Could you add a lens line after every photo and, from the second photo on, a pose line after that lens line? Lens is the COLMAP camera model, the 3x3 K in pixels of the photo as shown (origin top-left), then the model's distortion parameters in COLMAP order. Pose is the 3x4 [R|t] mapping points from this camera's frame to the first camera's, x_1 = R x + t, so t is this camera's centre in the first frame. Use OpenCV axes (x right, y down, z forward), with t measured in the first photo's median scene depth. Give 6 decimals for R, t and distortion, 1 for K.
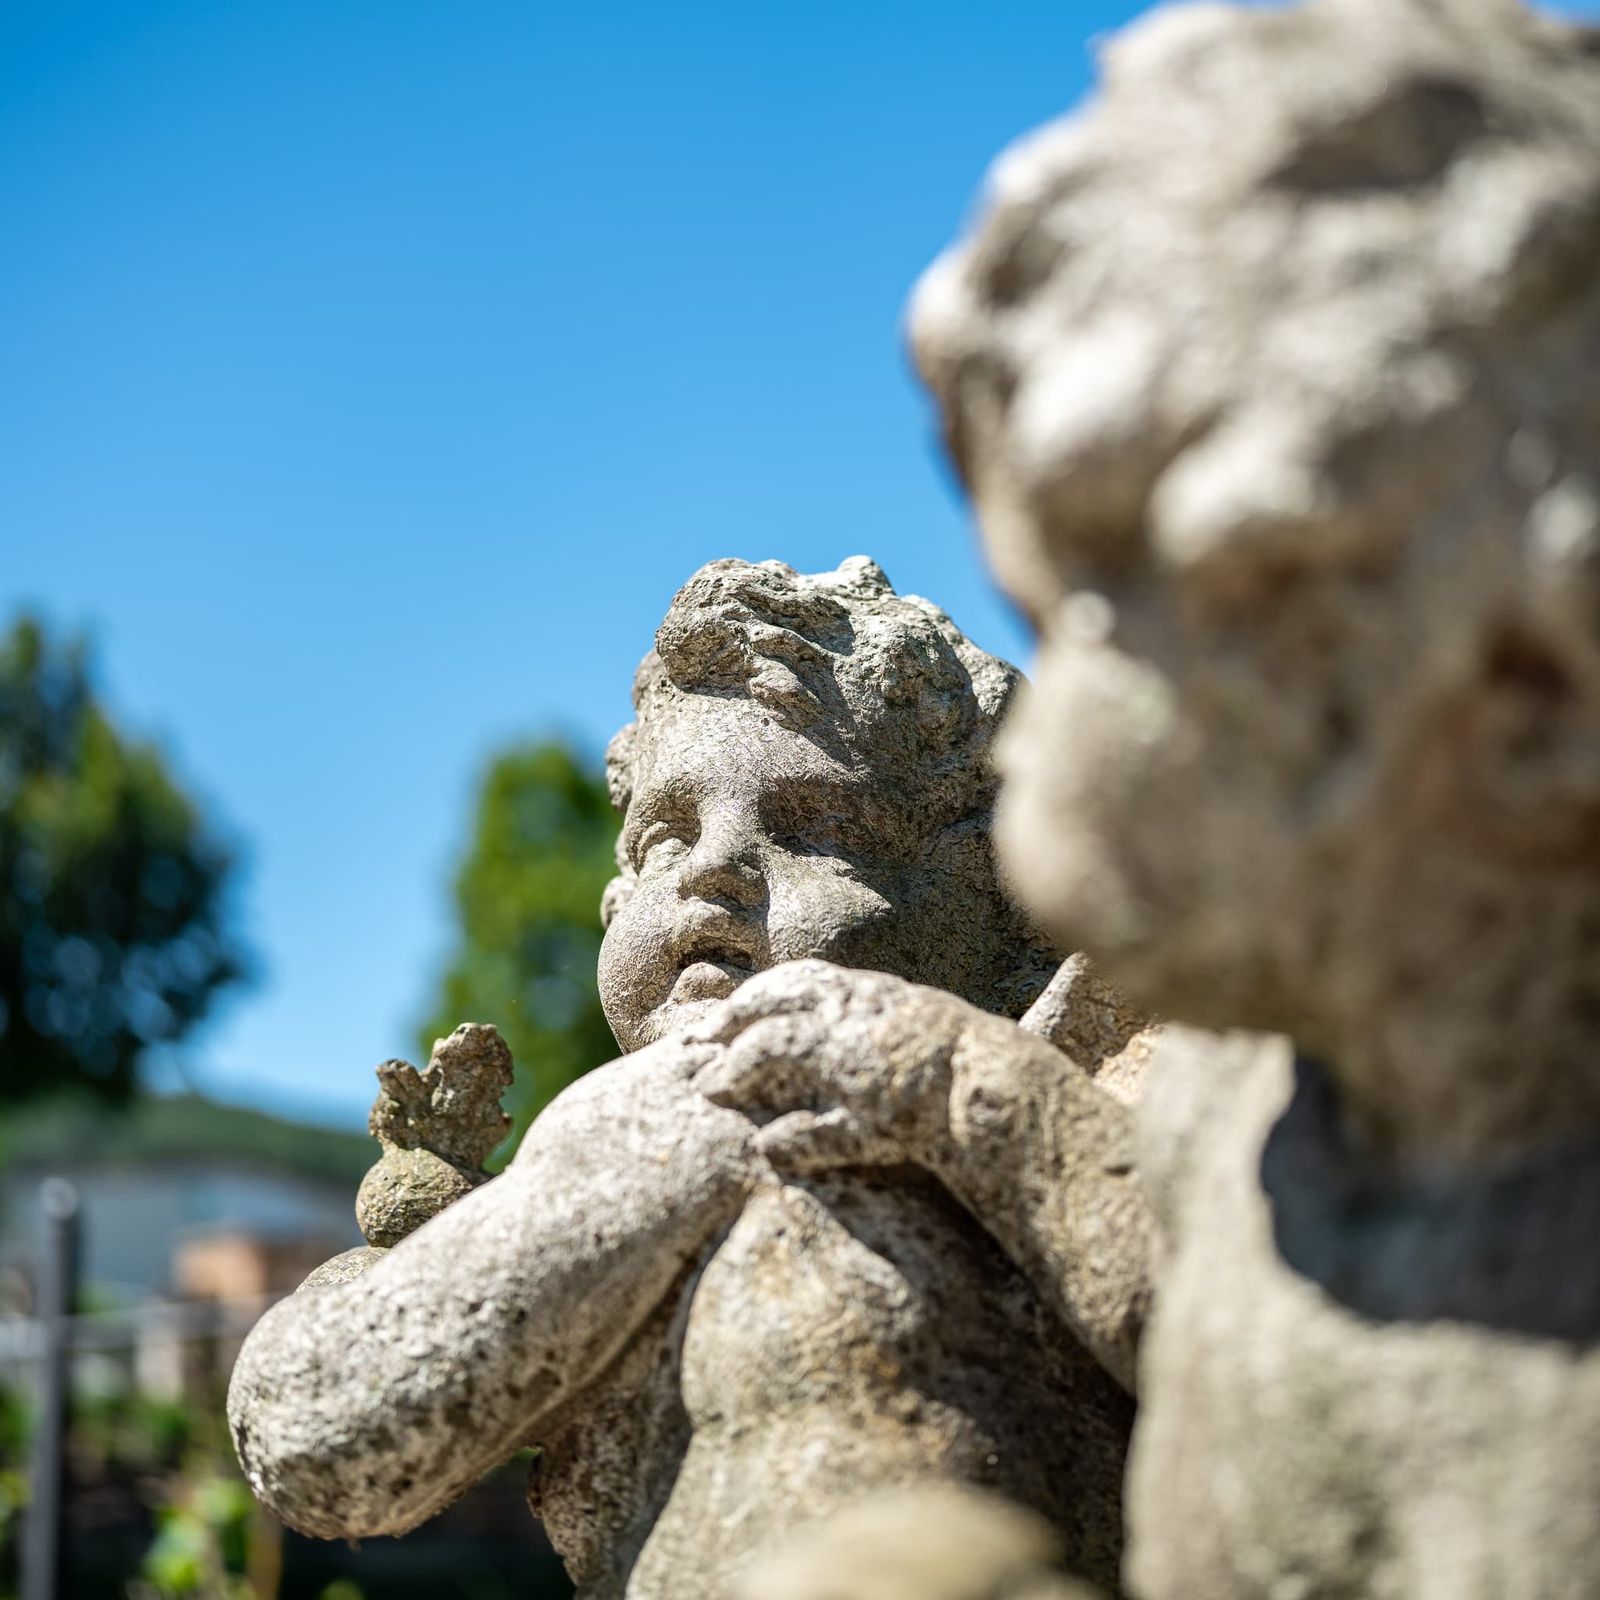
lens RADIAL K [[2386.6, 0, 768.2], [0, 2386.6, 799.3], [0, 0, 1]] dist [-0.034355, -0.038926]
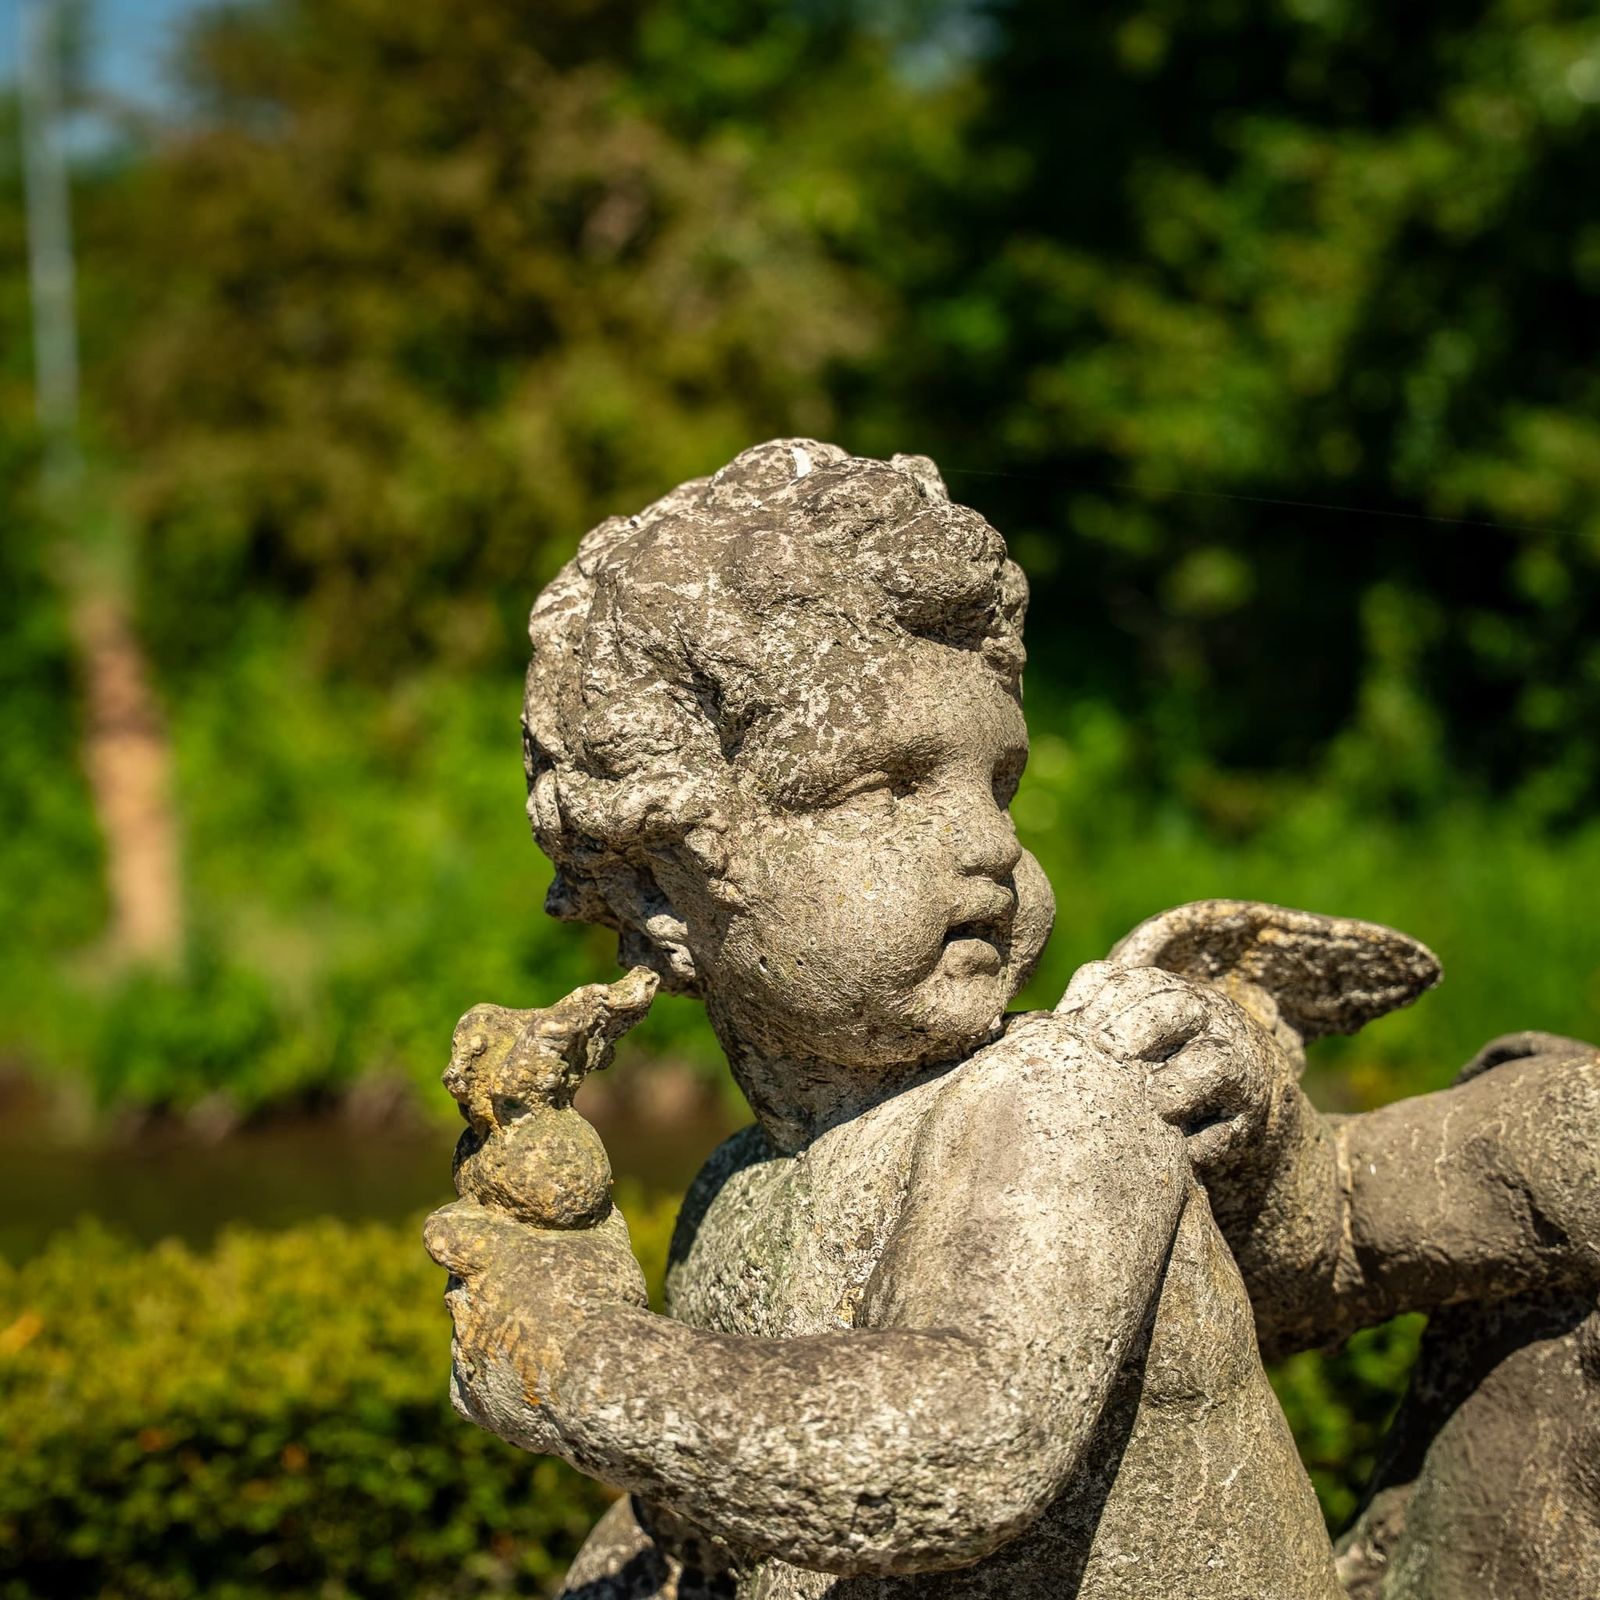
lens RADIAL K [[3721.1, 0, 800.0], [0, 3721.1, 800.0], [0, 0, 1]] dist [0.198760, 0.473146]
pose [[0.357364, -0.081970, 0.930361, -1.478942], [-0.272089, 0.943795, 0.187667, -0.256671], [-0.893453, -0.320206, 0.314975, 0.572193]]
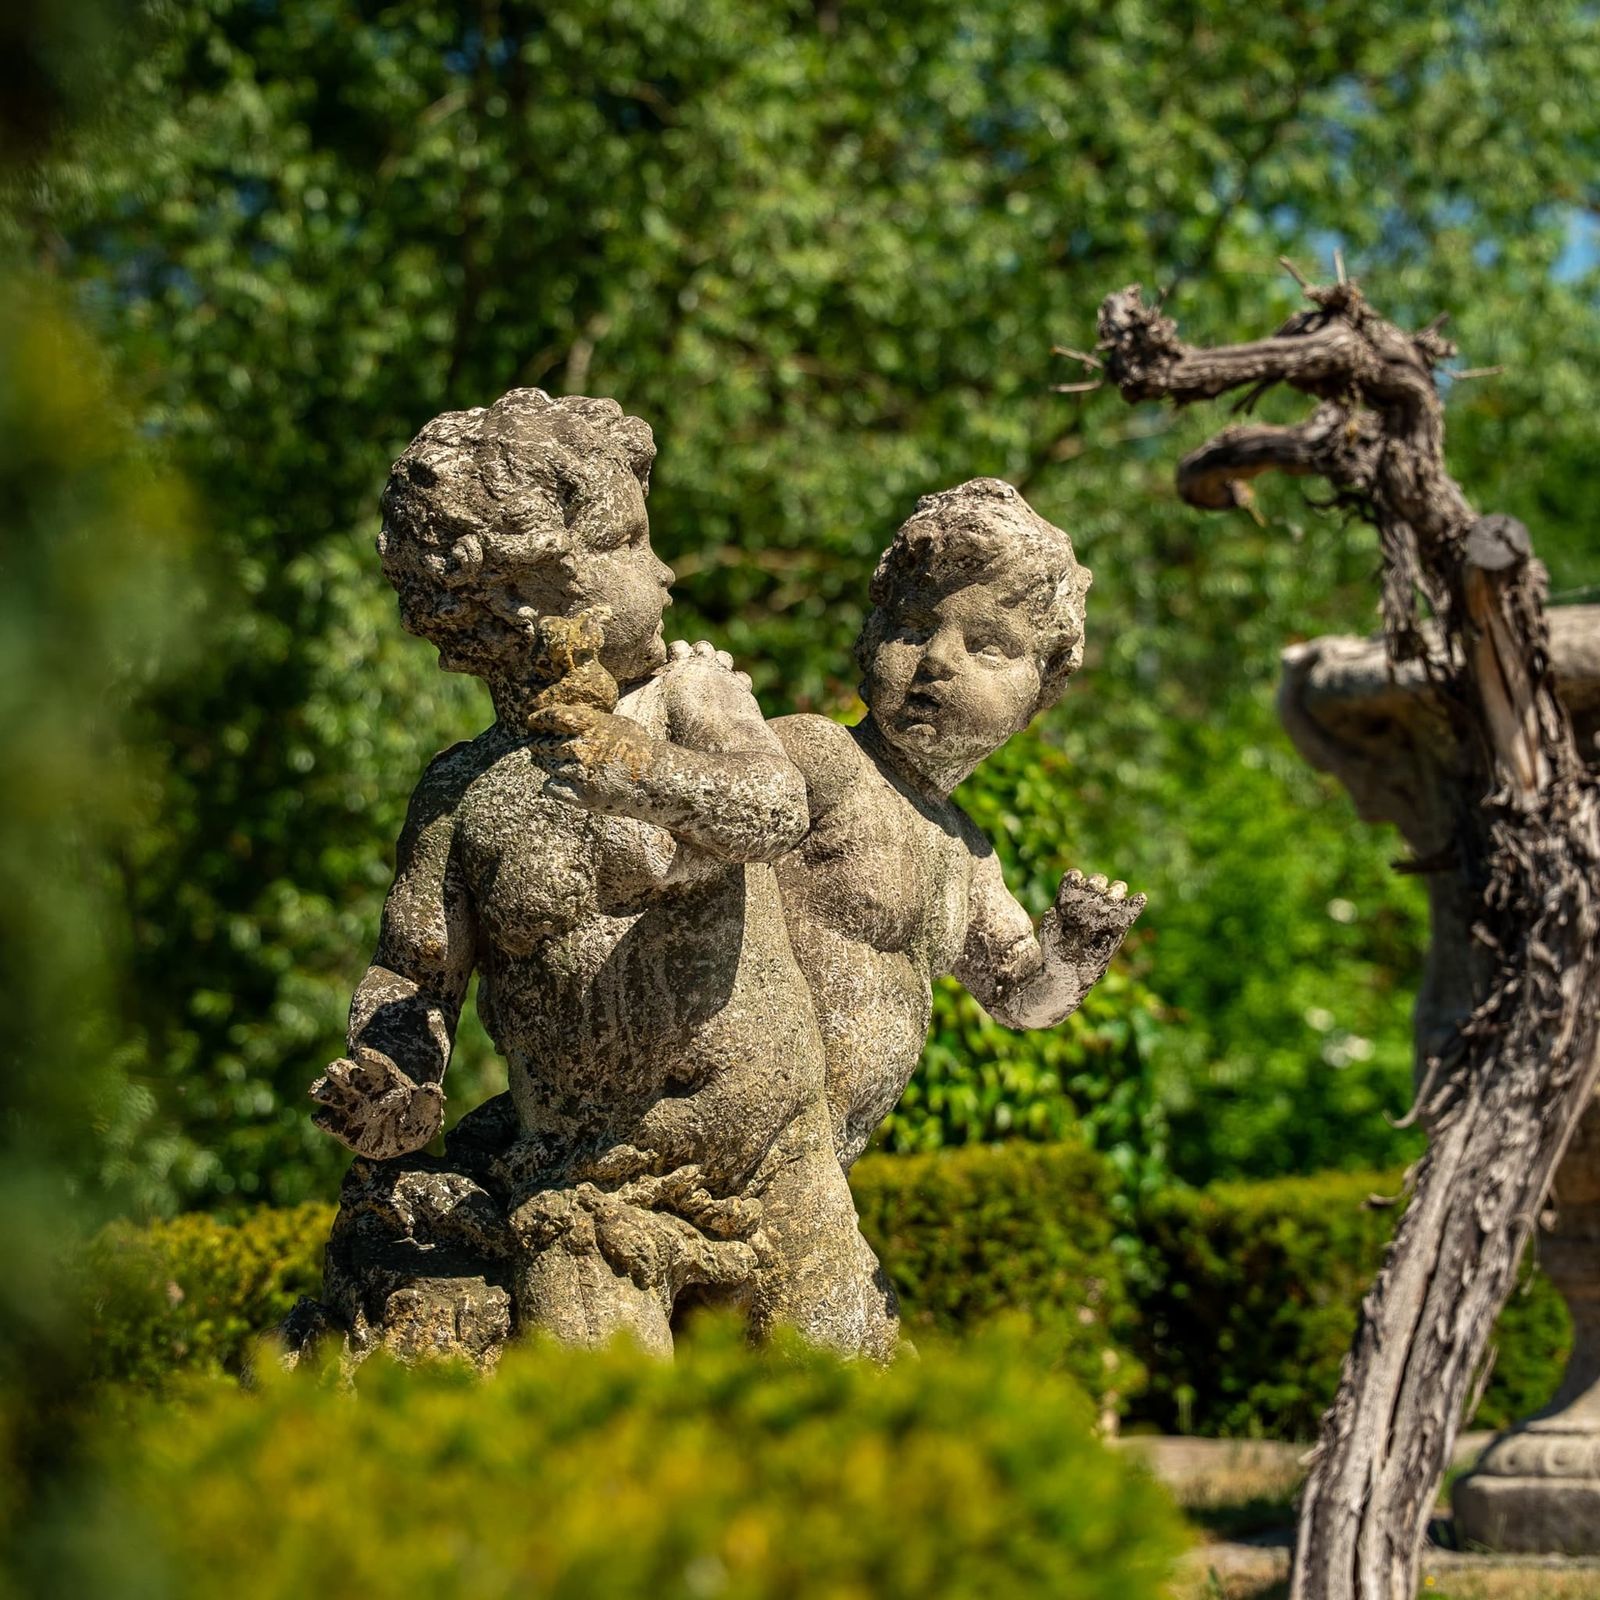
lens RADIAL K [[5400.6, 0, 805.8], [0, 5400.6, 748.3], [0, 0, 1]] dist [0.450518, -0.253054]
pose [[-0.450369, 0.110501, 0.885978, -4.234709], [-0.219581, 0.948126, -0.229871, 1.225774], [-0.865420, -0.298071, -0.402743, 2.722351]]
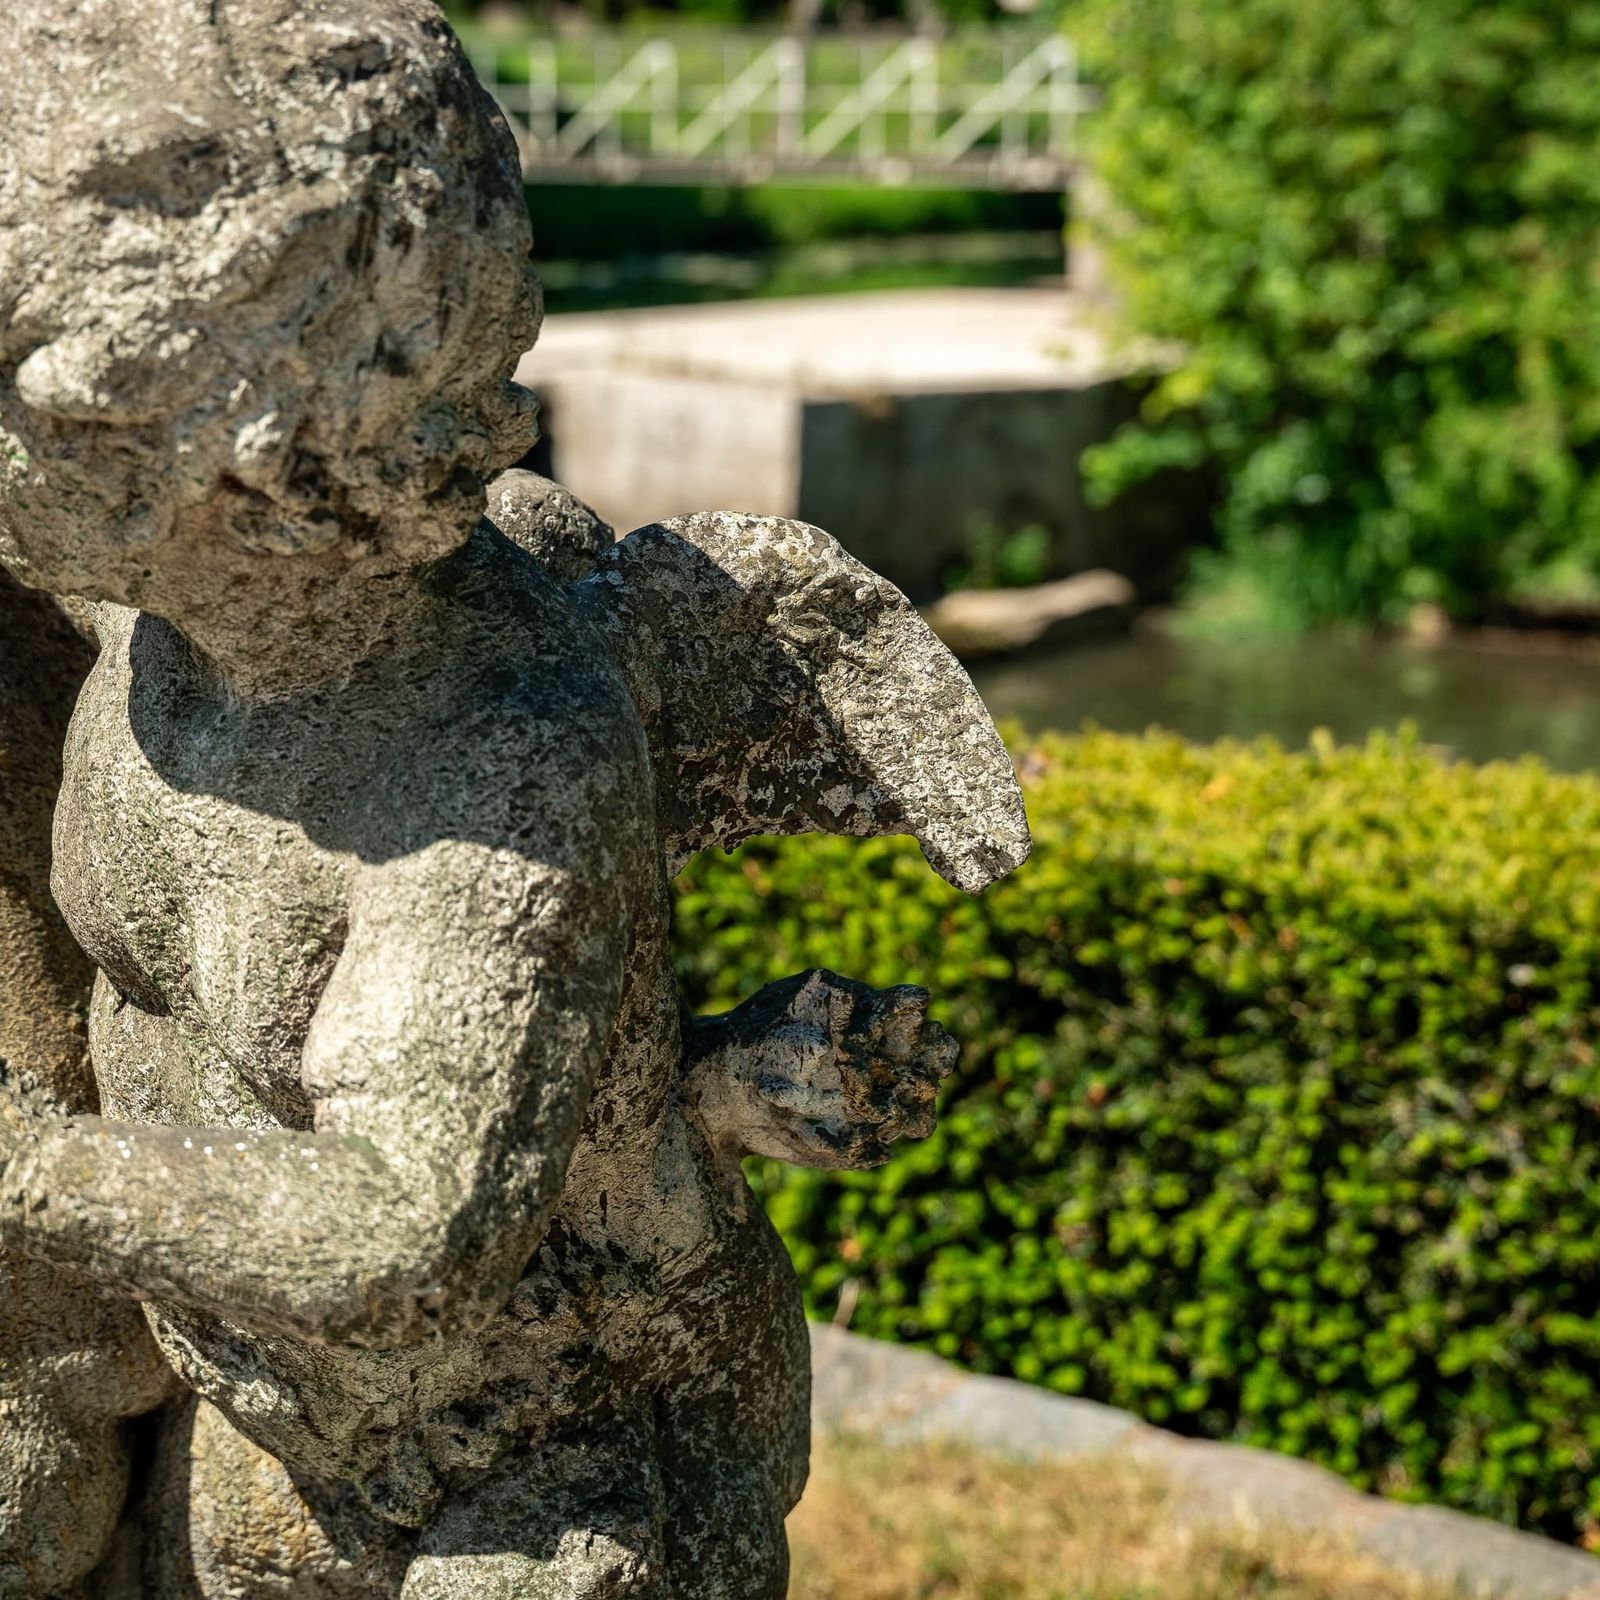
lens RADIAL K [[3184.2, 0, 640.4], [0, 3184.2, 654.4], [0, 0, 1]] dist [0.060037, 0.187583]
pose [[0.979475, -0.007204, 0.201439, 0.073302], [-0.084147, 0.893501, 0.441108, -0.463293], [-0.183163, -0.449004, 0.874555, -0.489722]]
